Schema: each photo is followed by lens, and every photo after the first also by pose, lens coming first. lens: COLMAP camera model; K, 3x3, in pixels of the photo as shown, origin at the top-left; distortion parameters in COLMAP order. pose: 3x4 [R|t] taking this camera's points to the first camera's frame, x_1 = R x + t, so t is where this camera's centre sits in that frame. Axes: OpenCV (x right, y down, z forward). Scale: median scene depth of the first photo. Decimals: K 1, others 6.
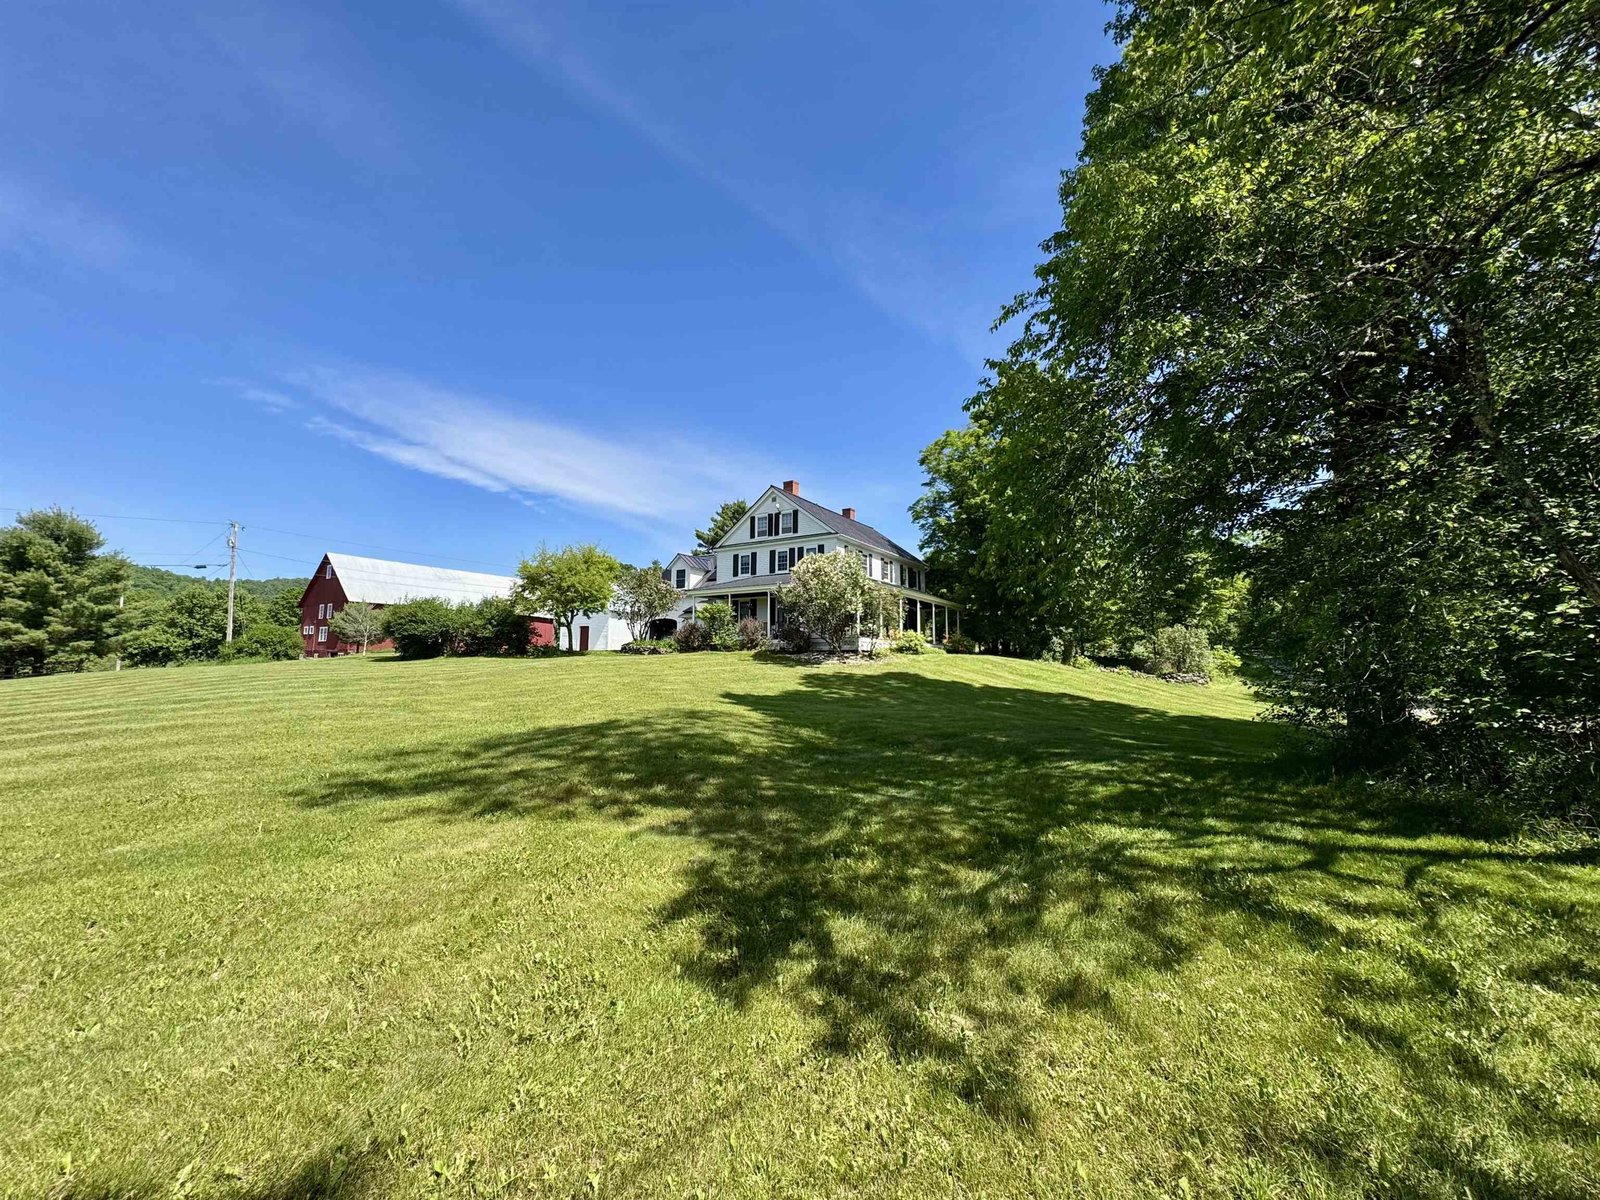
lens RADIAL K [[632.6, 0, 801.8], [0, 632.6, 598.7], [0, 0, 1]] dist [-0.001703, -0.000630]
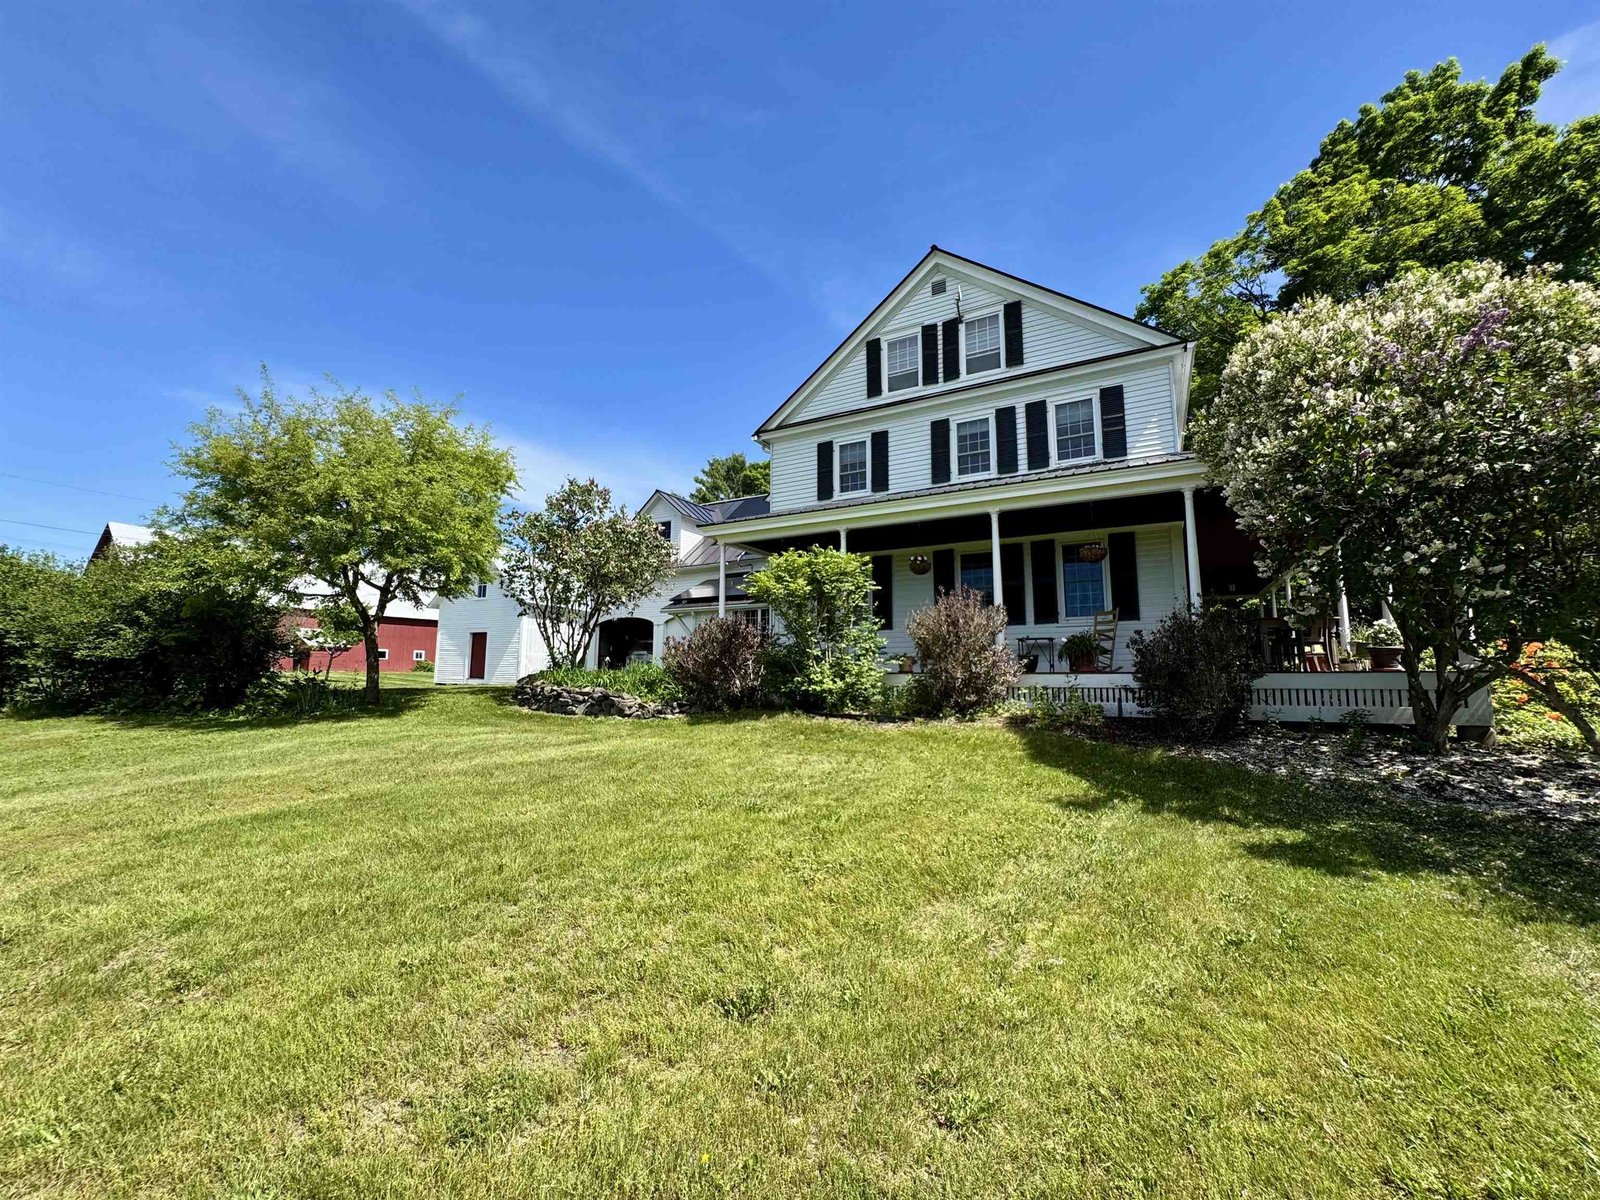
lens RADIAL K [[632.6, 0, 797.5], [0, 632.6, 594.9], [0, 0, 1]] dist [-0.001703, -0.000630]
pose [[0.998275, 0.006110, 0.058393, -0.146106], [-0.004684, 0.999688, -0.024521, 0.031796], [-0.058525, 0.024205, 0.997992, 0.637651]]
